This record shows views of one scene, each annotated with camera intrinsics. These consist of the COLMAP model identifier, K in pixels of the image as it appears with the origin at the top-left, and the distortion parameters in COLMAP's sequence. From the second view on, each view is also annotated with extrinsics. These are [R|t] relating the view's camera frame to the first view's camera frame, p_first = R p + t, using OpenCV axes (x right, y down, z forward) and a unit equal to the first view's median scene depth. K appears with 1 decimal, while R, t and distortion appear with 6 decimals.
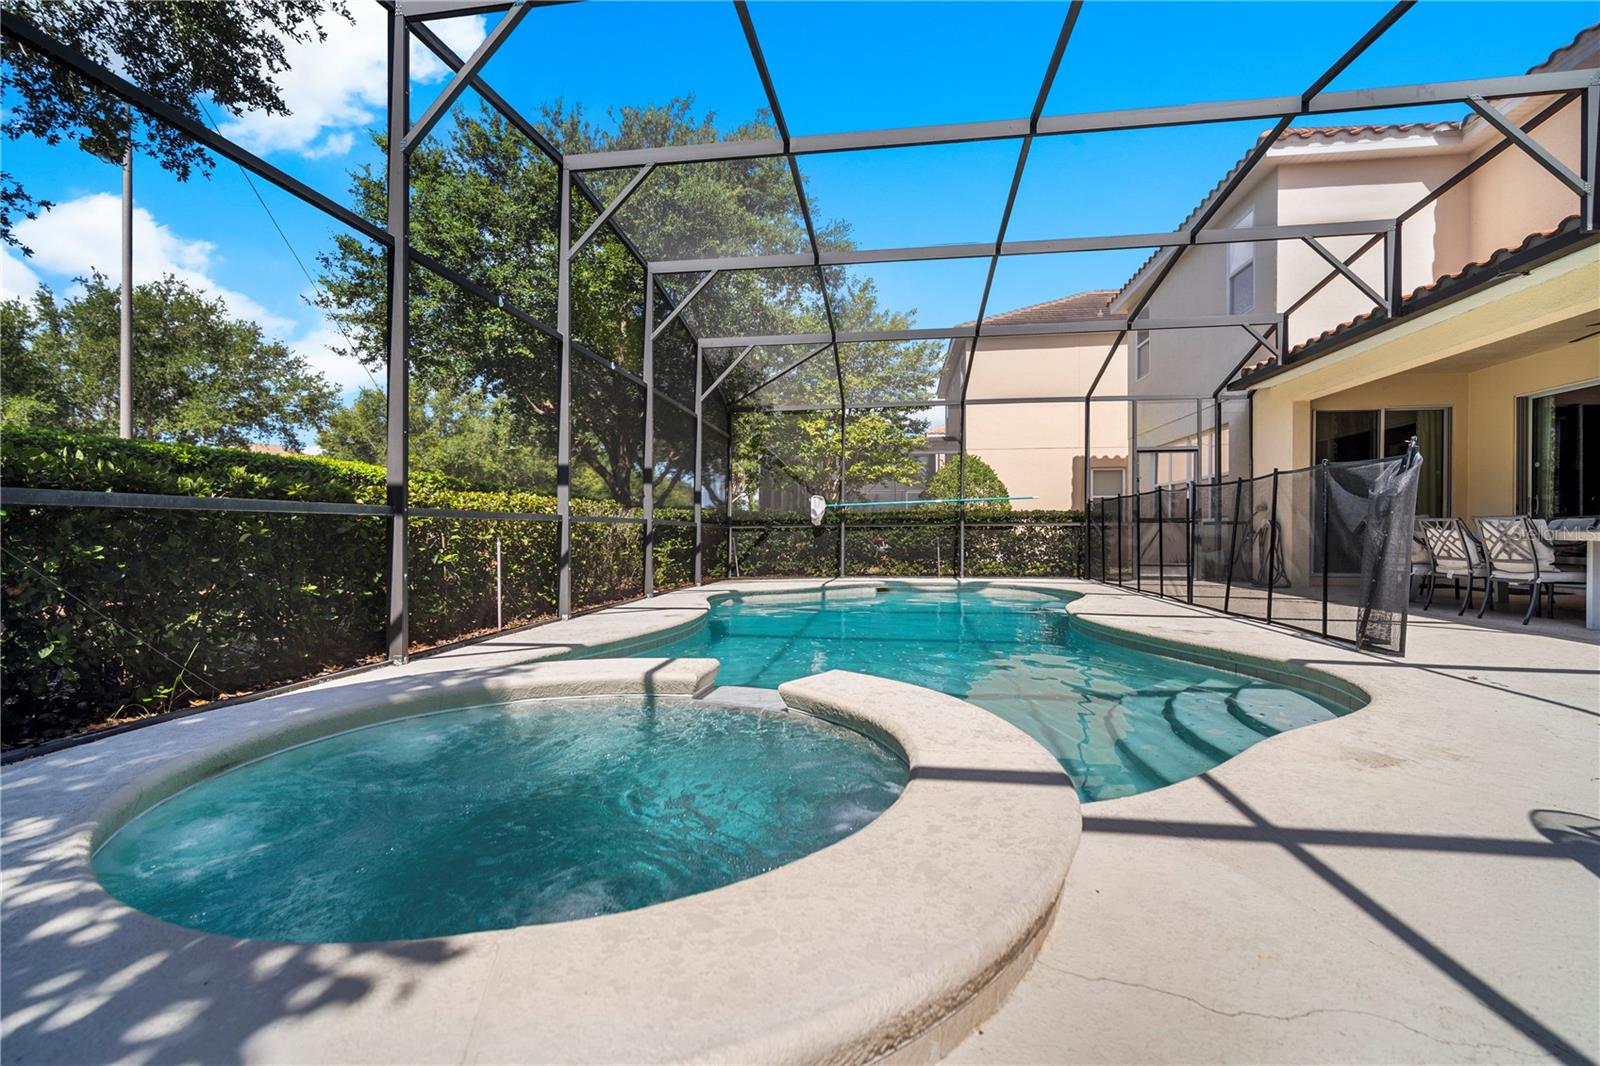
lens RADIAL K [[760.1, 0, 795.1], [0, 760.1, 538.9], [0, 0, 1]] dist [-0.000464, 0.000218]
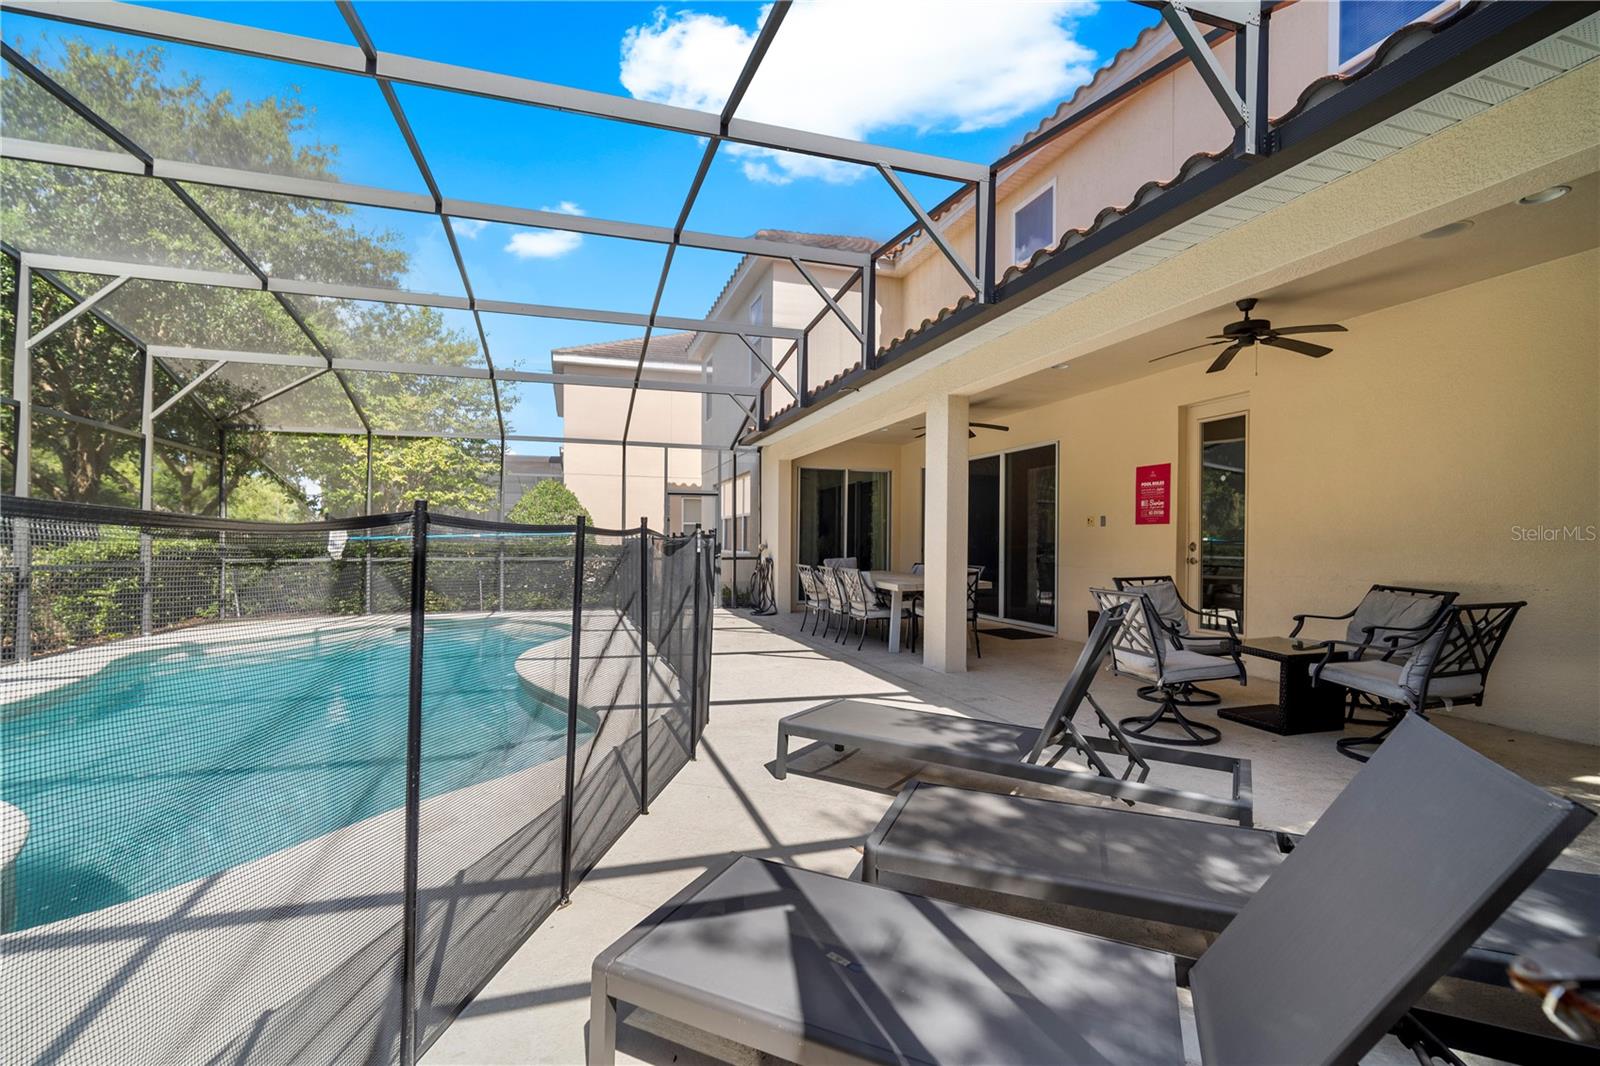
lens RADIAL K [[756.6, 0, 800.0], [0, 756.6, 533.0], [0, 0, 1]] dist [0.000602, 0.000112]
pose [[0.893088, 0.013673, 0.449673, 0.142767], [-0.000623, 0.999575, -0.029156, -0.029052], [-0.449881, 0.025758, 0.892717, -0.077849]]
